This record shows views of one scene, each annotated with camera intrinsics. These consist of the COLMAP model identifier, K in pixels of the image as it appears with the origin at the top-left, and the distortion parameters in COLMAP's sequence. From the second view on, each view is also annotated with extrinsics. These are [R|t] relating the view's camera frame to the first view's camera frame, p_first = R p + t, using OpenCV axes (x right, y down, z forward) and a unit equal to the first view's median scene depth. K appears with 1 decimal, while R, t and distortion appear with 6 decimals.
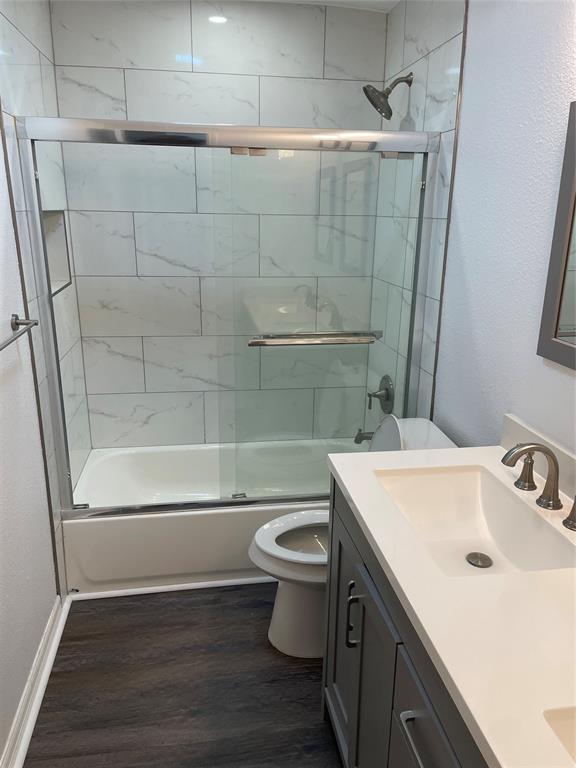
lens RADIAL K [[583.8, 0, 283.2], [0, 583.8, 390.3], [0, 0, 1]] dist [0.099412, -0.125886]
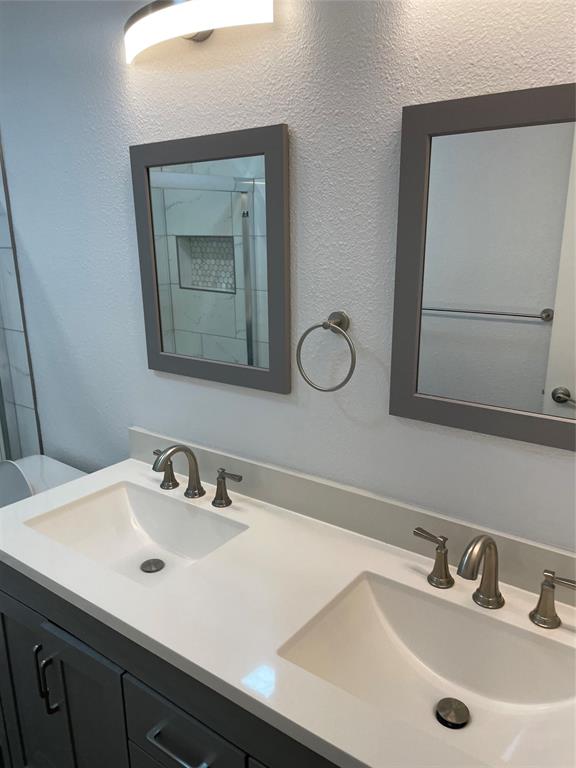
lens RADIAL K [[583.8, 0, 287.6], [0, 583.8, 389.6], [0, 0, 1]] dist [0.099412, -0.125886]
pose [[0.713595, -0.200432, 0.671275, -0.093538], [0.222507, 0.973428, 0.054116, -0.016668], [-0.664284, 0.110747, 0.739230, 0.010227]]
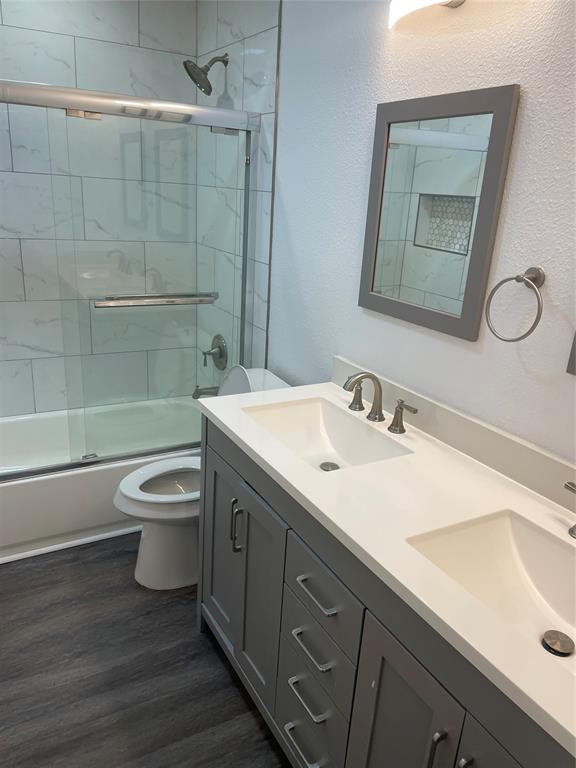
lens RADIAL K [[583.8, 0, 287.6], [0, 583.8, 389.7], [0, 0, 1]] dist [0.099412, -0.125886]
pose [[0.933925, -0.074280, 0.349666, -0.116305], [0.057278, 0.996629, 0.058731, 0.026066], [-0.352850, -0.034822, 0.935032, -0.090487]]
